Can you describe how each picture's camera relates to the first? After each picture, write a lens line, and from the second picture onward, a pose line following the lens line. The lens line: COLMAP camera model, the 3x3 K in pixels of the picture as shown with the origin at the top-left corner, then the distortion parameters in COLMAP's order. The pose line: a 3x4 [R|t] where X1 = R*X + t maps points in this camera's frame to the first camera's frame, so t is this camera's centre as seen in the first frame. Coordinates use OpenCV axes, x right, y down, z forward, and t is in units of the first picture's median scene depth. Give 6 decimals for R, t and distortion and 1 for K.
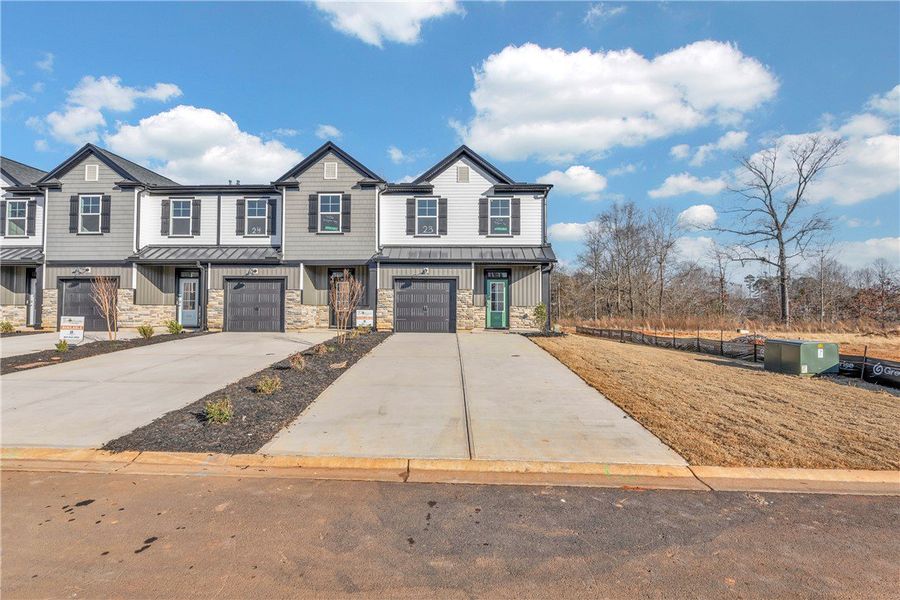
lens RADIAL K [[389.5, 0, 452.1], [0, 389.5, 300.0], [0, 0, 1]] dist [-0.004249, -0.000105]
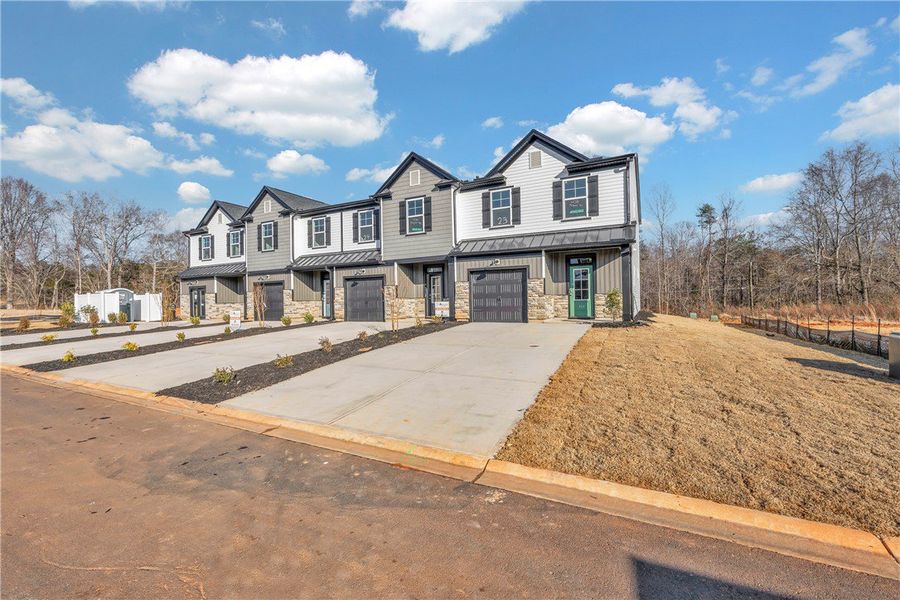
lens RADIAL K [[389.5, 0, 452.1], [0, 389.5, 300.0], [0, 0, 1]] dist [-0.004249, -0.000105]
pose [[0.899691, -0.022412, -0.435953, 0.262678], [0.033293, 0.999295, 0.017336, 0.003160], [0.435257, -0.030112, 0.899803, 0.026849]]
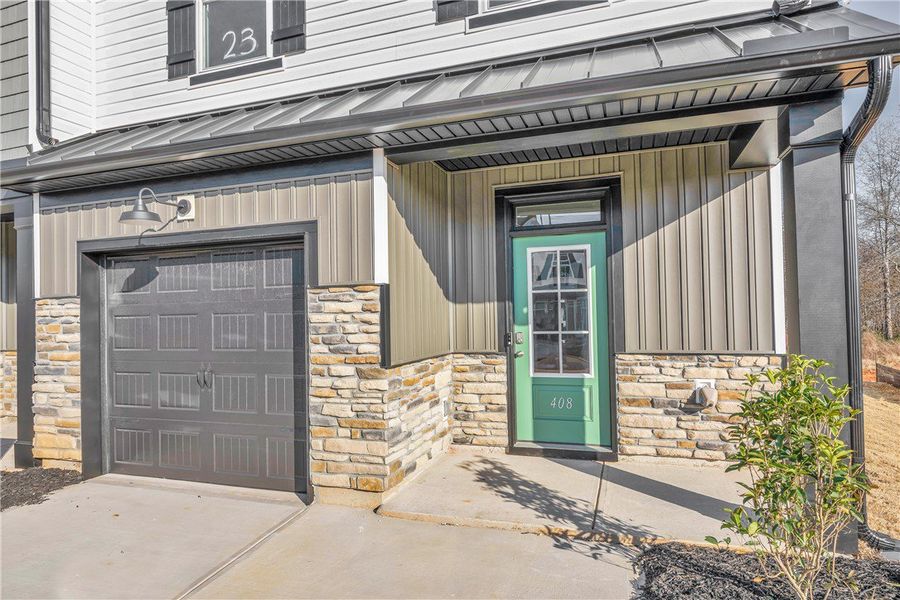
lens RADIAL K [[529.6, 0, 450.0], [0, 529.6, 300.0], [0, 0, 1]] dist [-0.001742, -0.000006]
pose [[0.951337, -0.031824, -0.306505, 0.162001], [0.033167, 0.999449, -0.000828, -0.017503], [0.306362, -0.009378, 0.951869, 0.742605]]
